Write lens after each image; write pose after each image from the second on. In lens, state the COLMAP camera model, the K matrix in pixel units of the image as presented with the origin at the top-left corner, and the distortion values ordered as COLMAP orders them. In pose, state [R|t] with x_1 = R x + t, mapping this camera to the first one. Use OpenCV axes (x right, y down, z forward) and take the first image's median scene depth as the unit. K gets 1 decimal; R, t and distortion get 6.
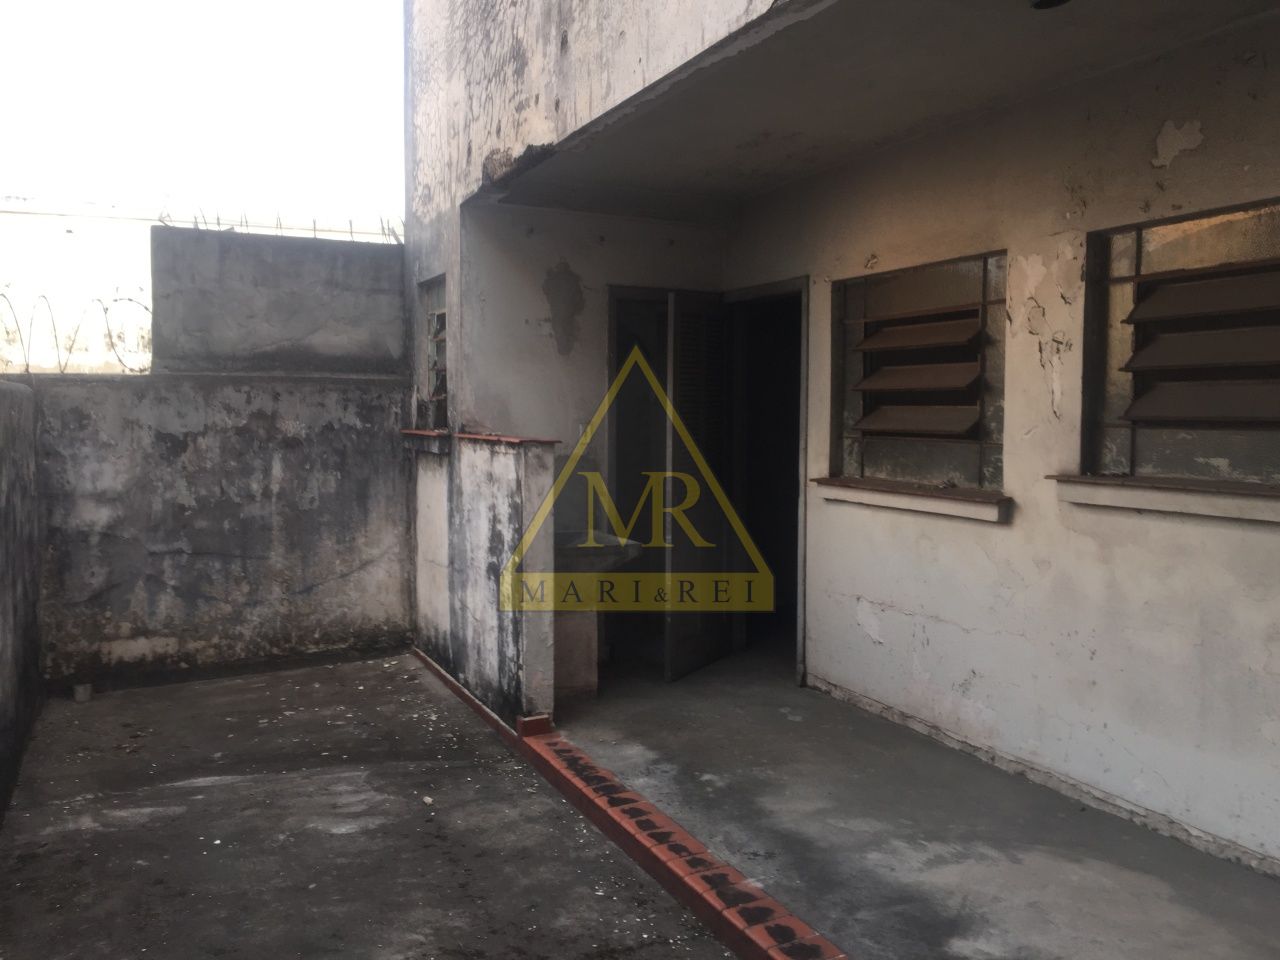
lens RADIAL K [[1080.7, 0, 642.2], [0, 1080.7, 456.9], [0, 0, 1]] dist [0.075505, -0.102432]
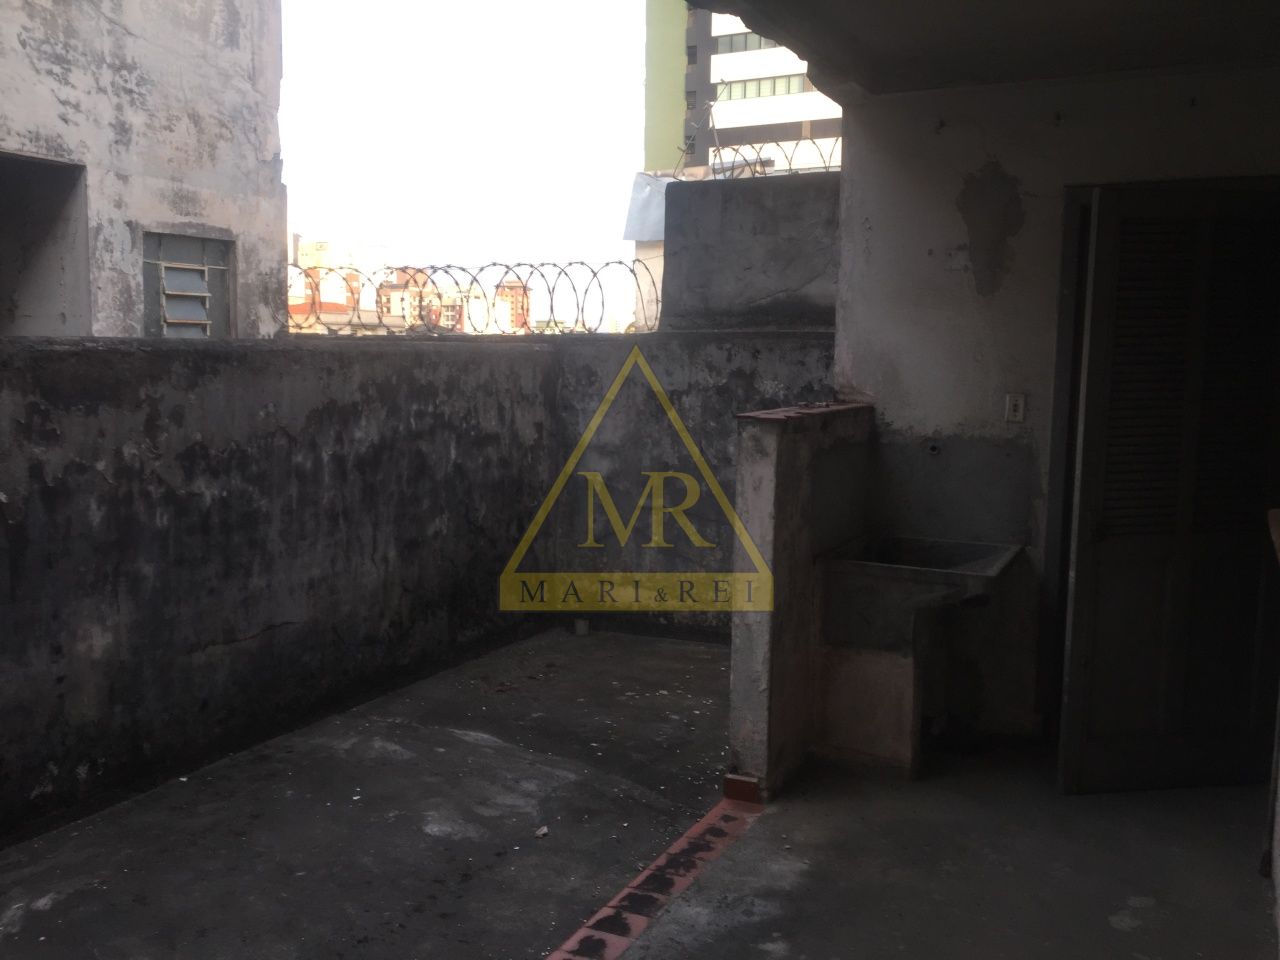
lens RADIAL K [[1080.7, 0, 642.2], [0, 1080.7, 456.9], [0, 0, 1]] dist [0.075505, -0.102432]
pose [[0.616866, 0.075335, -0.783455, 0.353043], [-0.038296, 0.997103, 0.065727, -0.026625], [0.786136, -0.010542, 0.617963, 0.377353]]
